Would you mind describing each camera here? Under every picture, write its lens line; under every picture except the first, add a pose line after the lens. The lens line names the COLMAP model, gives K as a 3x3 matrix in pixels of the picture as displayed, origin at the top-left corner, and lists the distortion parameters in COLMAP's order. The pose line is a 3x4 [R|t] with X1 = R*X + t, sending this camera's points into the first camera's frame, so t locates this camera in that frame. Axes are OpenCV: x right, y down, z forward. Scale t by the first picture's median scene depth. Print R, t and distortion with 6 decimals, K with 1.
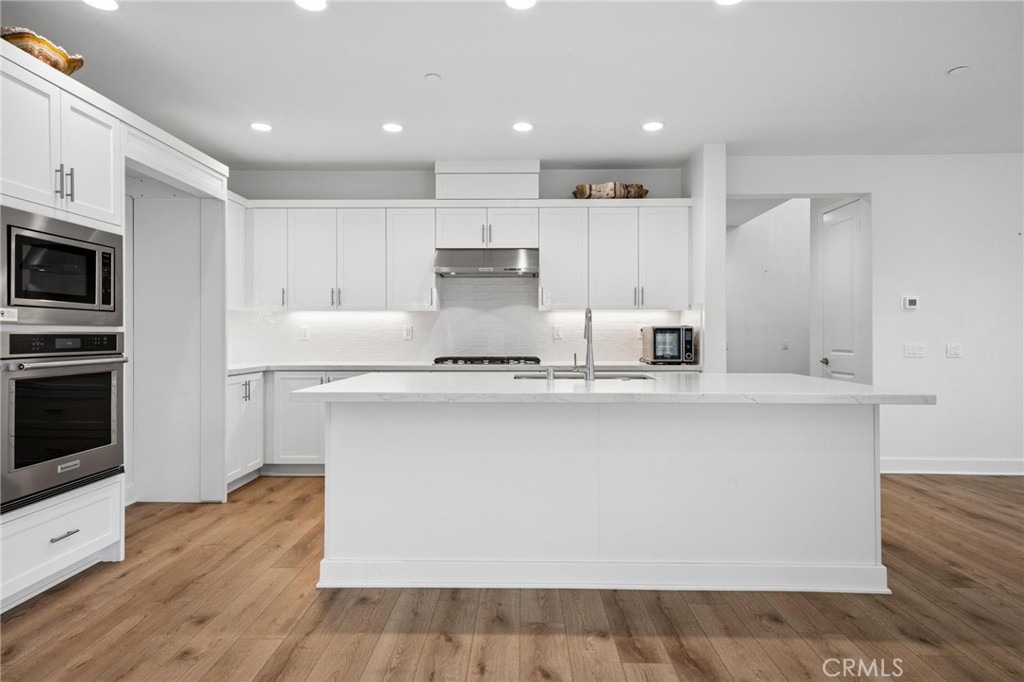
lens RADIAL K [[601.3, 0, 513.3], [0, 601.3, 339.1], [0, 0, 1]] dist [0.006470, 0.001310]
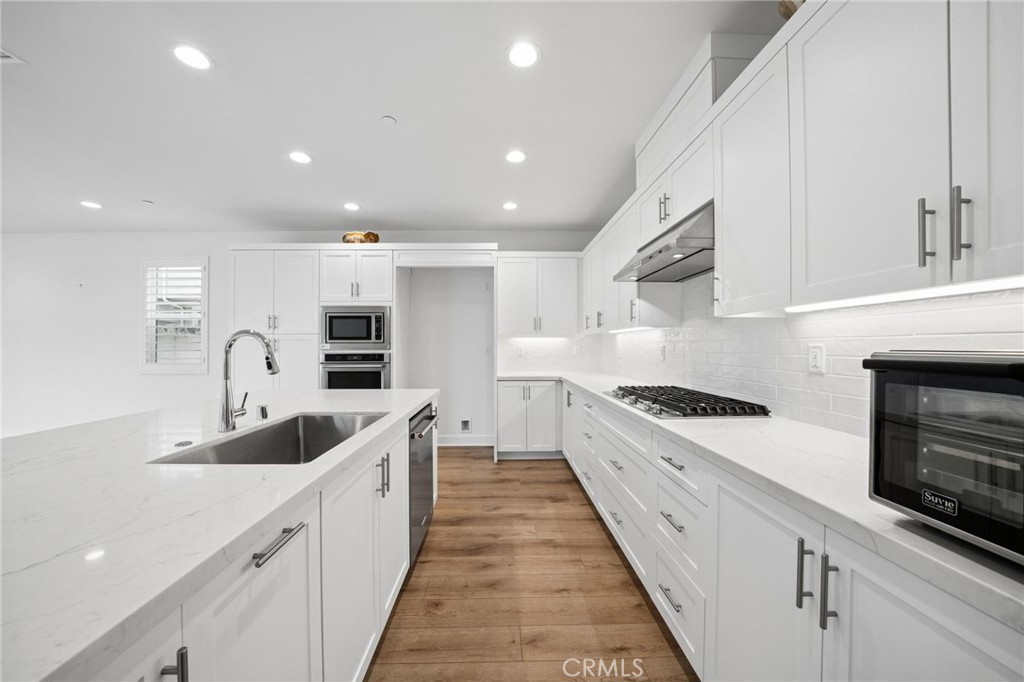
lens RADIAL K [[354.5, 0, 504.4], [0, 354.5, 345.7], [0, 0, 1]] dist [-0.022527, 0.000258]
pose [[0.034840, 0.000027, -0.999393, 0.617037], [-0.003971, 0.999992, -0.000111, -0.039301], [0.999385, 0.003973, 0.034840, 1.446042]]
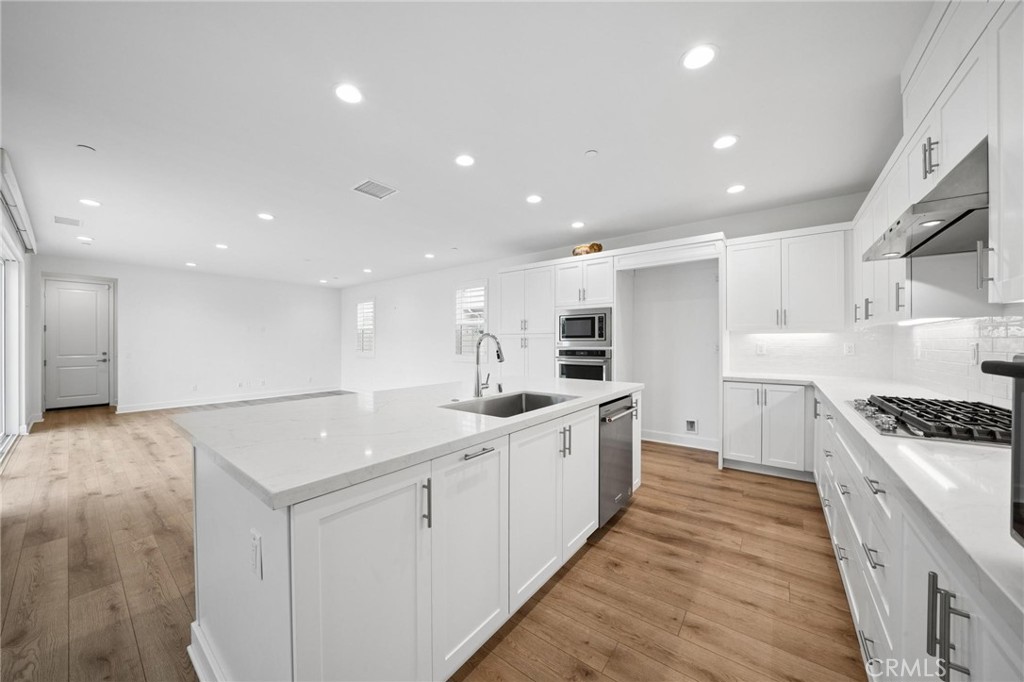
lens RADIAL K [[354.5, 0, 507.0], [0, 354.5, 342.7], [0, 0, 1]] dist [-0.022527, 0.000258]
pose [[-0.603621, 0.000413, -0.797271, 0.706172], [-0.002991, 0.999992, 0.002782, -0.041569], [0.797266, 0.004063, -0.603615, 1.602513]]
